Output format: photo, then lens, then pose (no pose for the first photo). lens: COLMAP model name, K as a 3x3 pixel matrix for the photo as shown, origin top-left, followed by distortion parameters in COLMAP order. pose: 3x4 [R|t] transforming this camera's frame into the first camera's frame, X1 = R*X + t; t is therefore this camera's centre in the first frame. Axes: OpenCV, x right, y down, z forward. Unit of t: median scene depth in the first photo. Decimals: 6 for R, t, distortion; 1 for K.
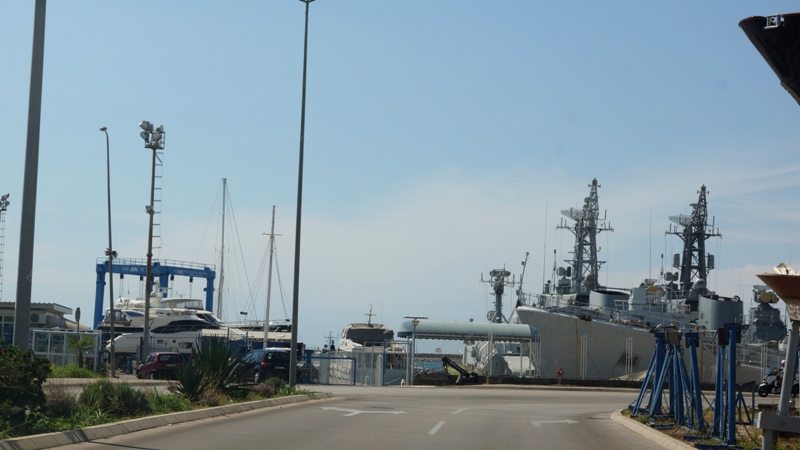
lens RADIAL K [[1818.5, 0, 400.6], [0, 1818.5, 225.0], [0, 0, 1]] dist [-0.298069, 0.000000]
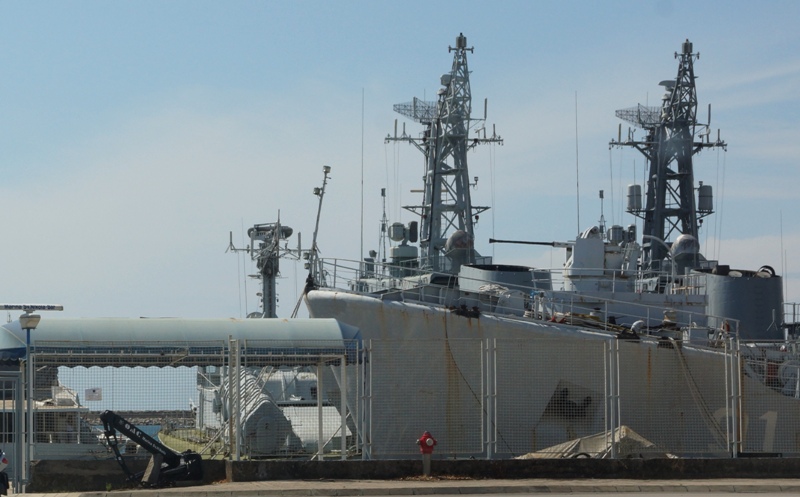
lens RADIAL K [[1778.4, 0, 398.8], [0, 1778.4, 248.8], [0, 0, 1]] dist [-0.062216, 0.000000]
pose [[0.993423, -0.027973, 0.111037, 0.036392], [0.030441, 0.999324, -0.020600, 0.041166], [-0.110386, 0.023845, 0.993603, 0.535298]]
